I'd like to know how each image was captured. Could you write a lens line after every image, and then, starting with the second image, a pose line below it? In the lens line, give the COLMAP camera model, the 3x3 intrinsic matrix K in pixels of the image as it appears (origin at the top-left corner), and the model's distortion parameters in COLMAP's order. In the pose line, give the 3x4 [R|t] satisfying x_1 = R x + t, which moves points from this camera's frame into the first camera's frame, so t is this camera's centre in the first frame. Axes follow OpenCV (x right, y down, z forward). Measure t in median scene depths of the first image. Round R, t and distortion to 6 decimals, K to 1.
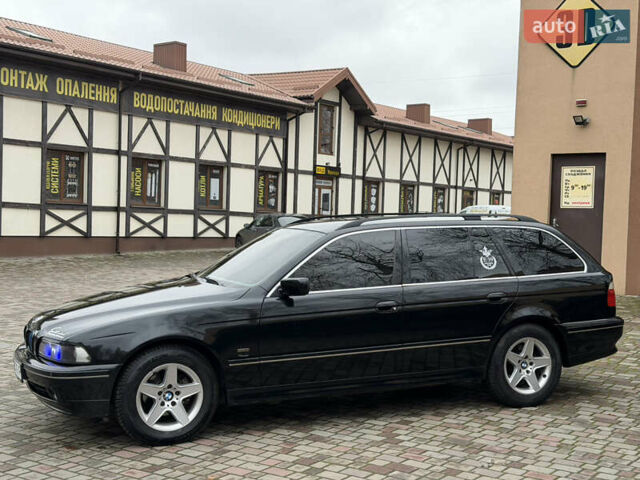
lens RADIAL K [[887.6, 0, 319.3], [0, 887.6, 239.9], [0, 0, 1]] dist [0.187910, -0.359504]
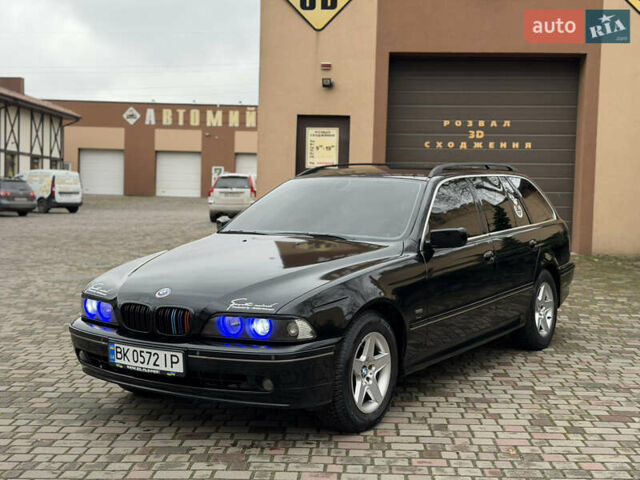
lens RADIAL K [[886.2, 0, 320.0], [0, 886.2, 240.0], [0, 0, 1]] dist [0.185200, -0.333441]
pose [[0.832648, -0.033917, 0.552762, -0.139369], [0.015176, 0.999145, 0.038446, 0.003987], [-0.553594, -0.023623, 0.832452, 0.070418]]
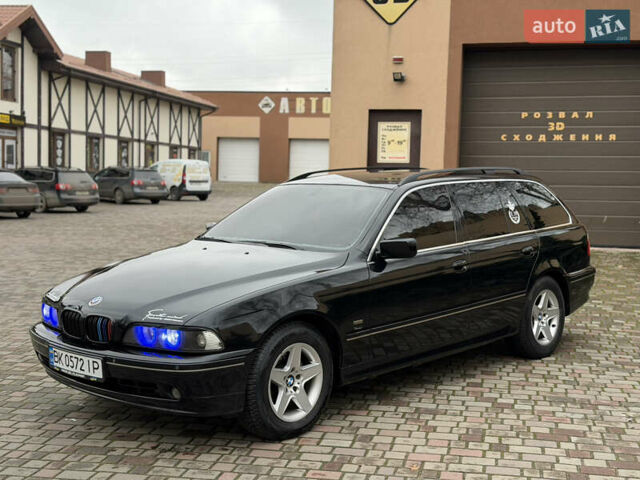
lens RADIAL K [[886.2, 0, 320.0], [0, 886.2, 240.0], [0, 0, 1]] dist [0.185200, -0.333441]
pose [[0.913686, -0.034434, 0.404959, -0.102159], [0.013788, 0.998457, 0.053791, -0.001224], [-0.406186, -0.043564, 0.912751, 0.045832]]
